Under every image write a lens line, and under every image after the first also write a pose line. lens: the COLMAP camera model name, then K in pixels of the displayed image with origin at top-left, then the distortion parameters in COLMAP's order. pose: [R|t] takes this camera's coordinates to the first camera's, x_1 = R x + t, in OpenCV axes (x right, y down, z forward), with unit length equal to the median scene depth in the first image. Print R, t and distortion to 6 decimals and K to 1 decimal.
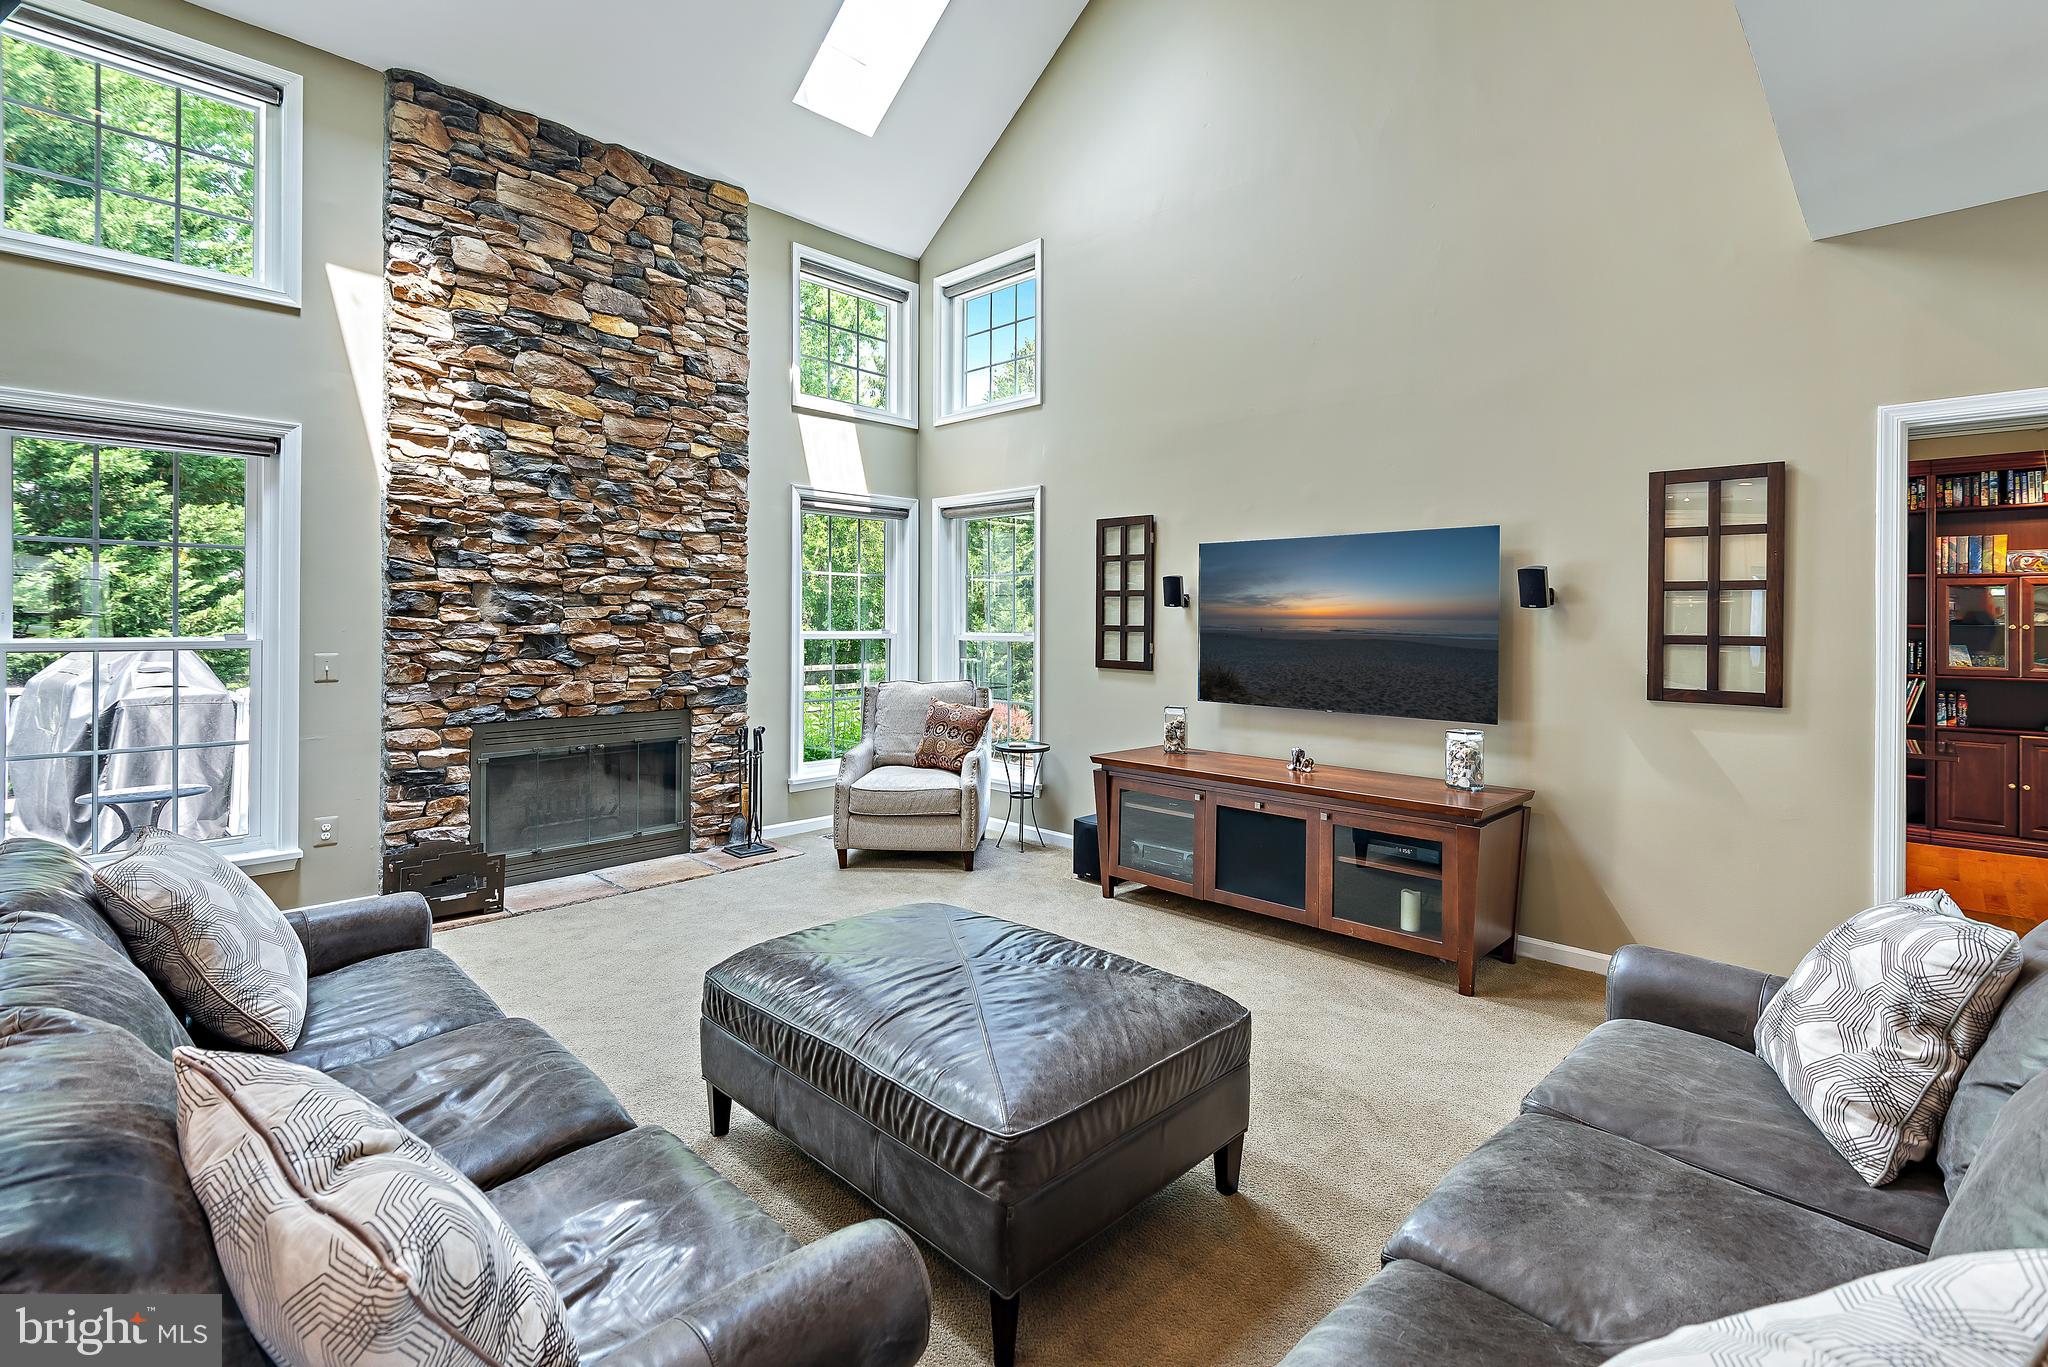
lens RADIAL K [[931.8, 0, 1034.0], [0, 931.8, 619.2], [0, 0, 1]] dist [0.016864, -0.003087]
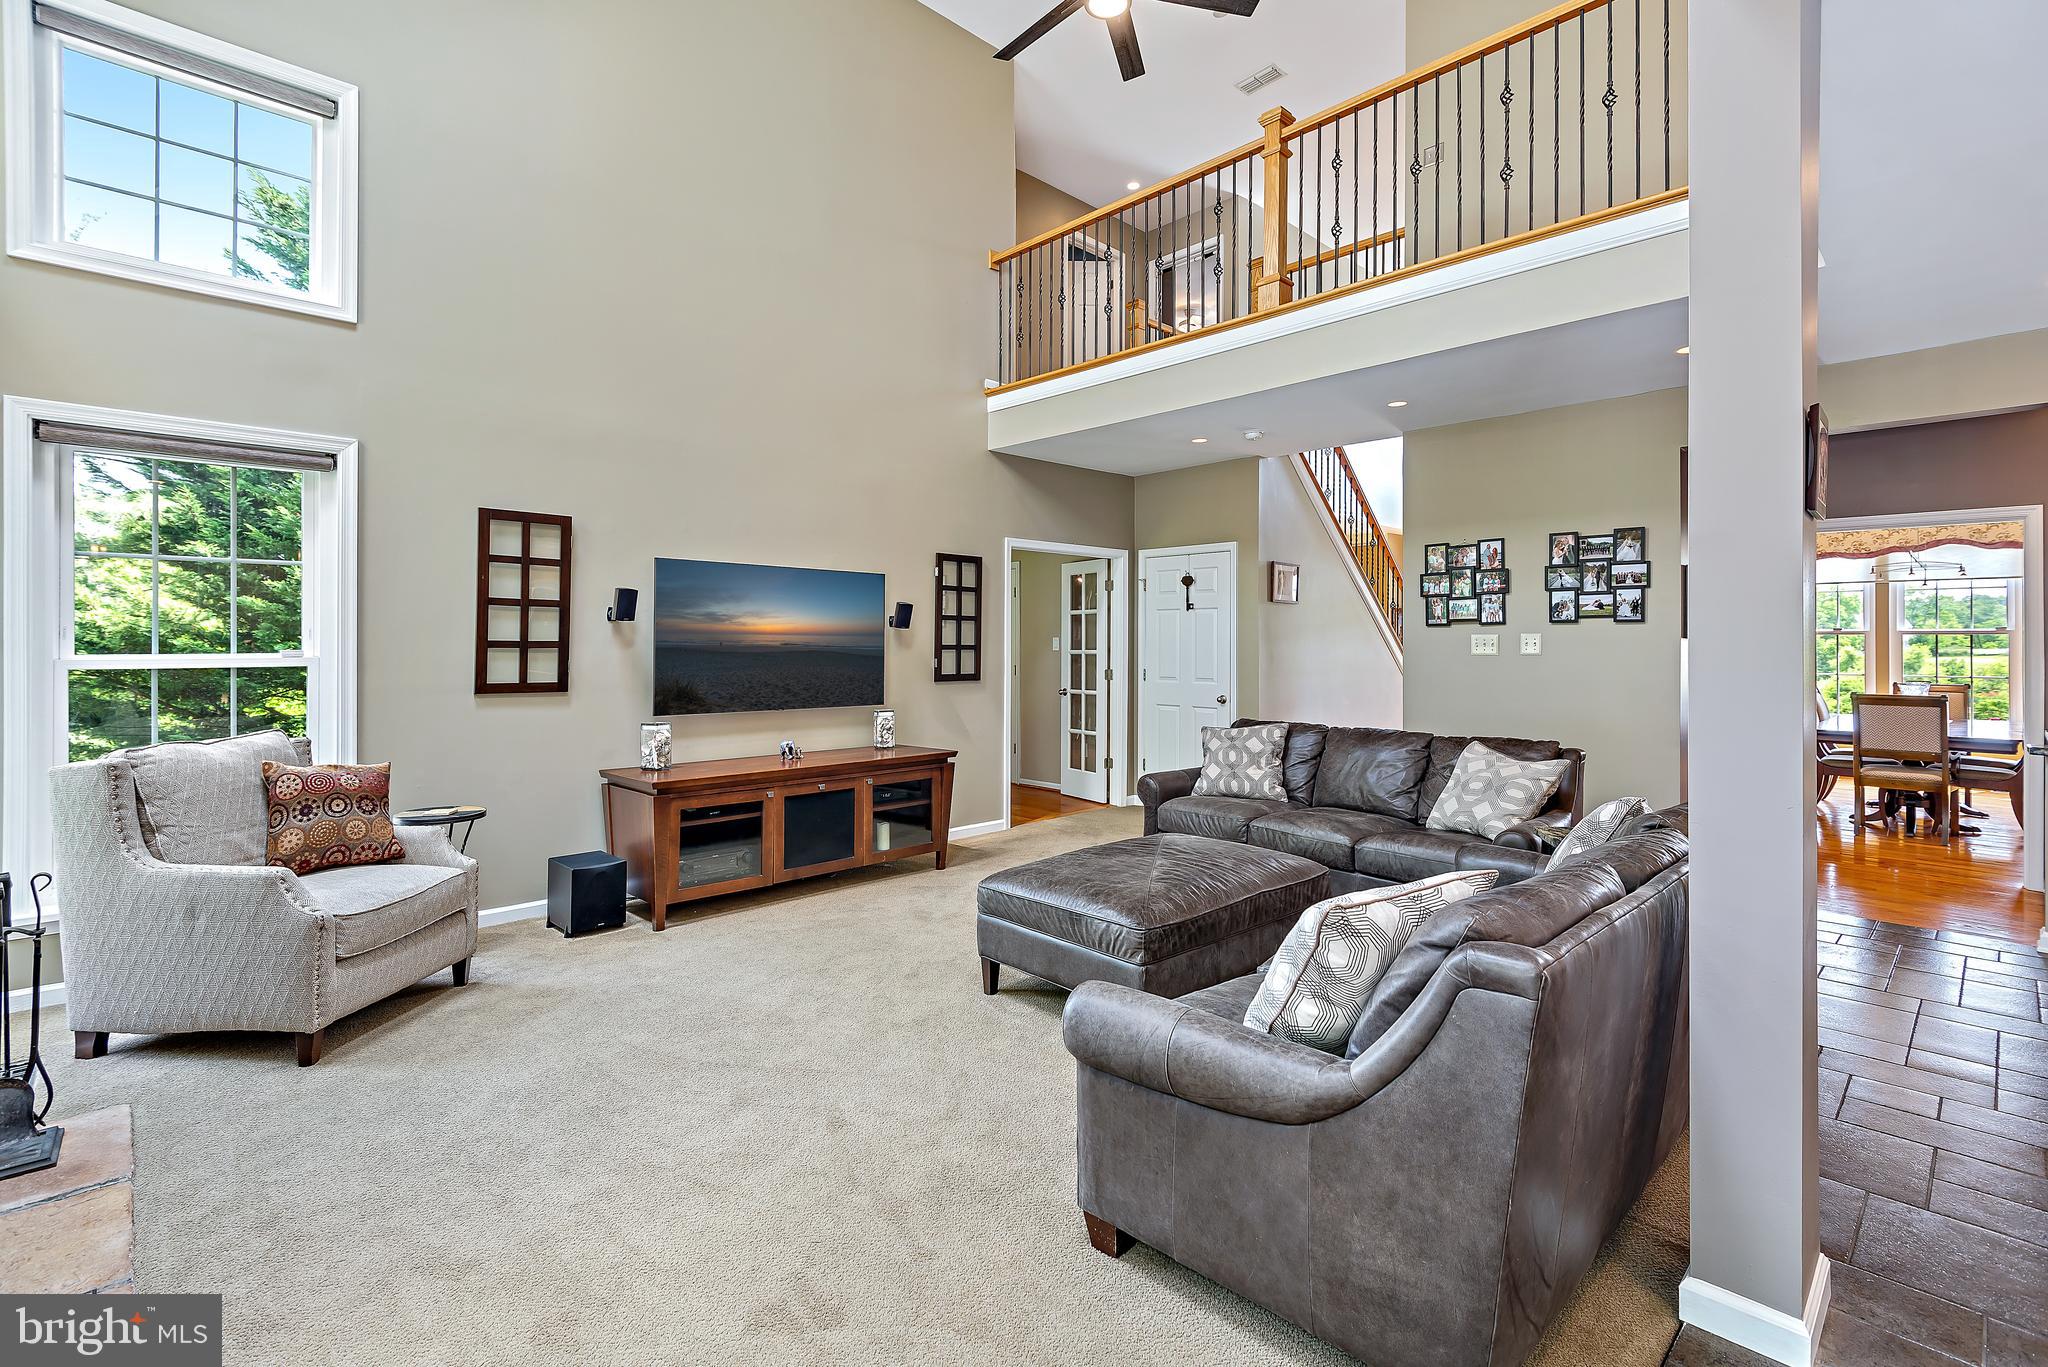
lens RADIAL K [[931.8, 0, 1022.2], [0, 931.8, 637.7], [0, 0, 1]] dist [0.016864, -0.003087]
pose [[0.057535, 0.001021, 0.998343, -0.808076], [-0.004184, 0.999991, -0.000781, 0.003095], [-0.998335, -0.004132, 0.057538, 0.558485]]
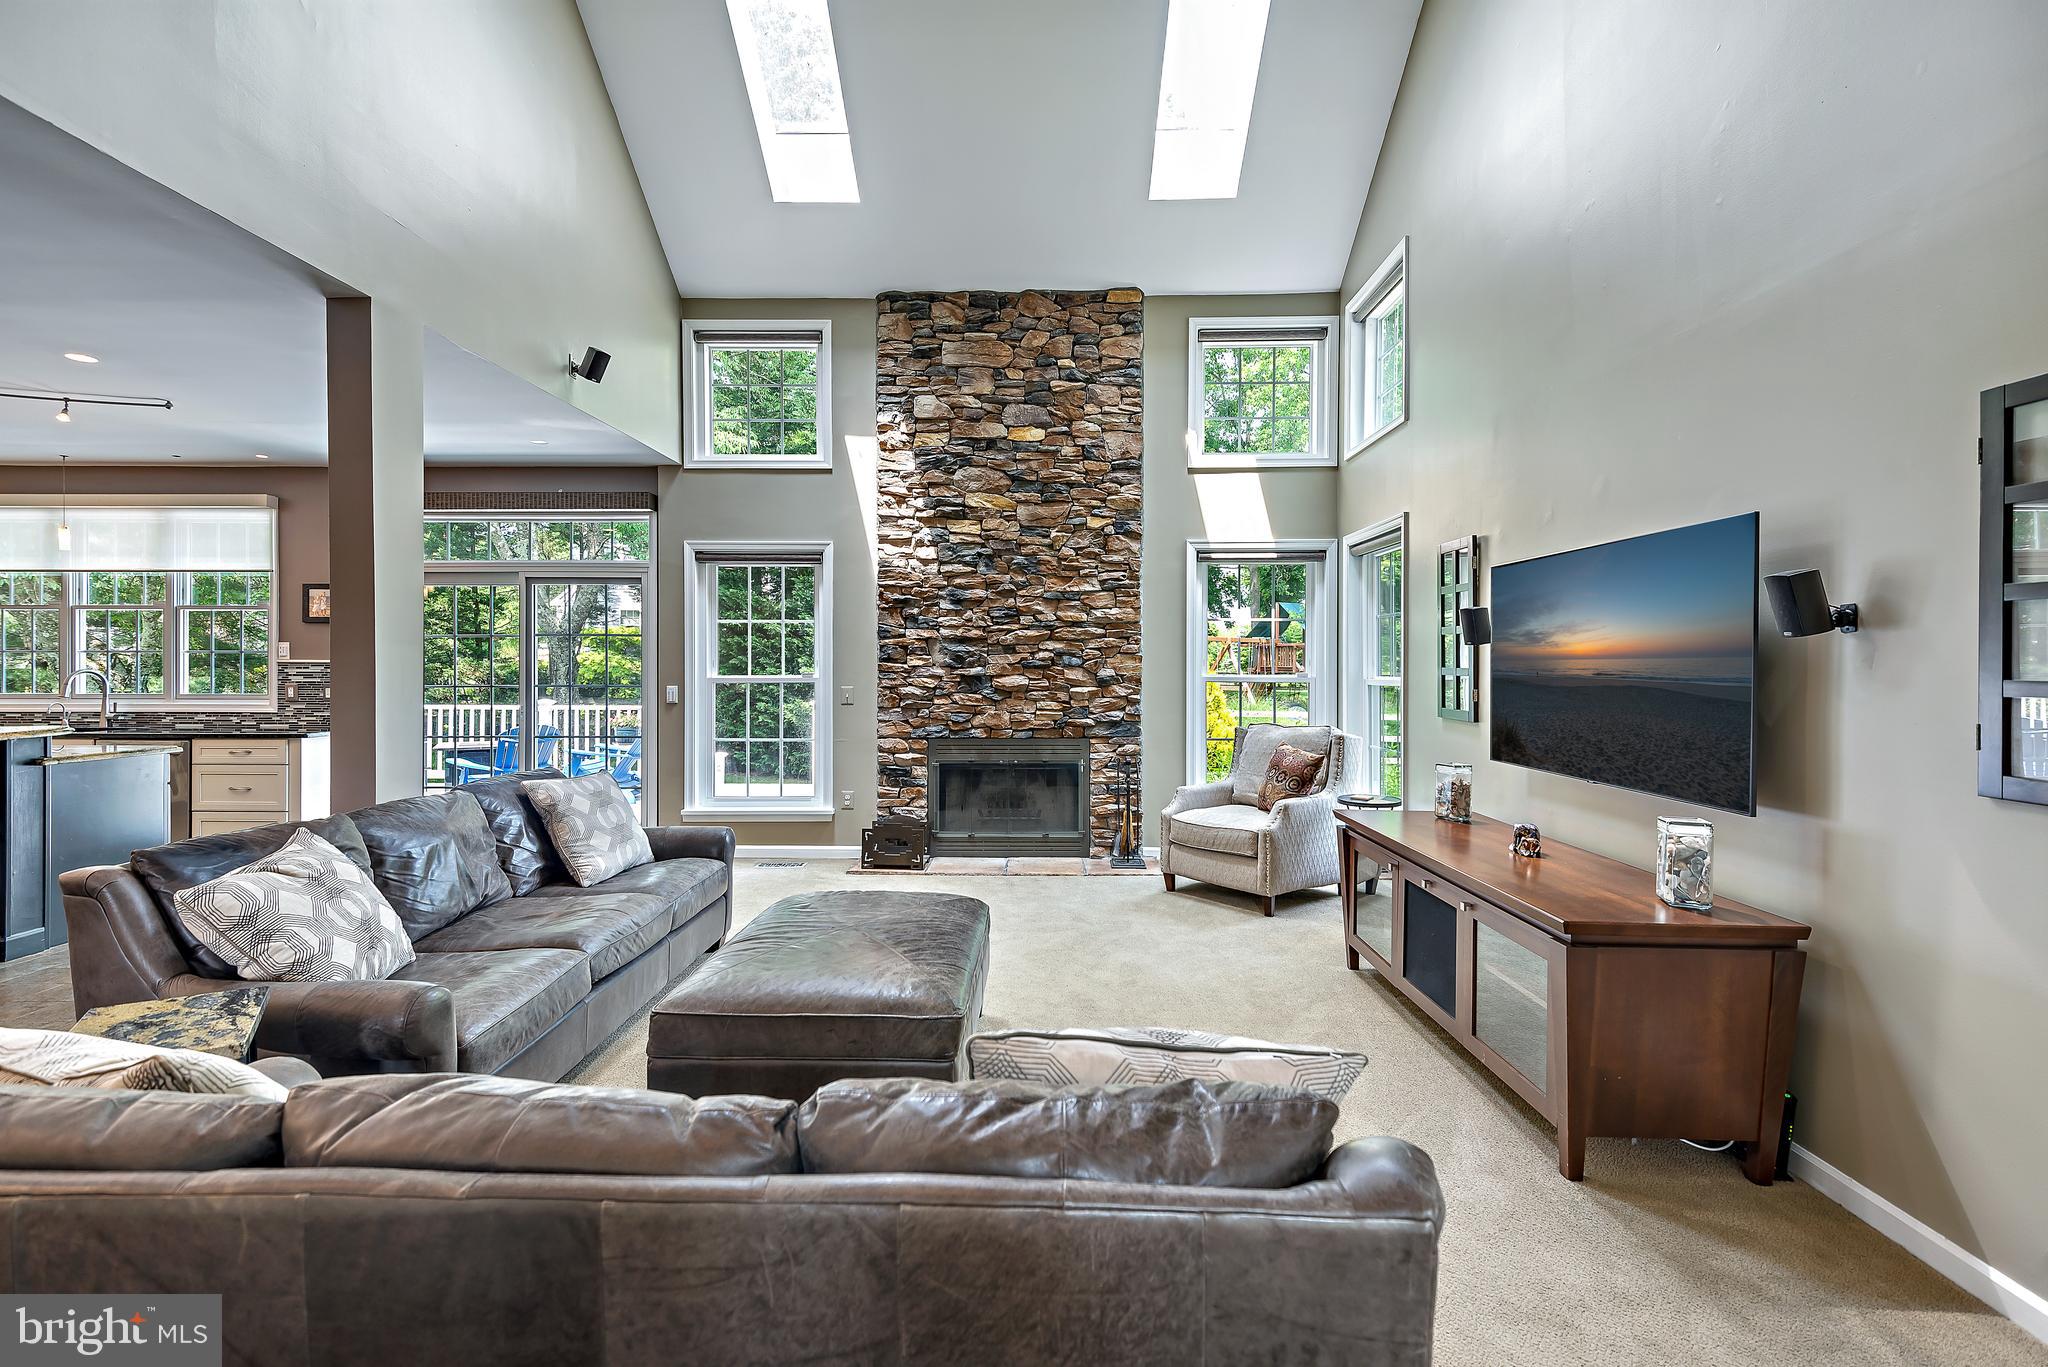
lens RADIAL K [[931.8, 0, 1021.4], [0, 931.8, 677.7], [0, 0, 1]] dist [0.016864, -0.003087]
pose [[0.678424, 0.005768, -0.734648, 0.509839], [0.003090, 0.999938, 0.010704, 0.005256], [0.734664, -0.009532, 0.678364, 0.138646]]
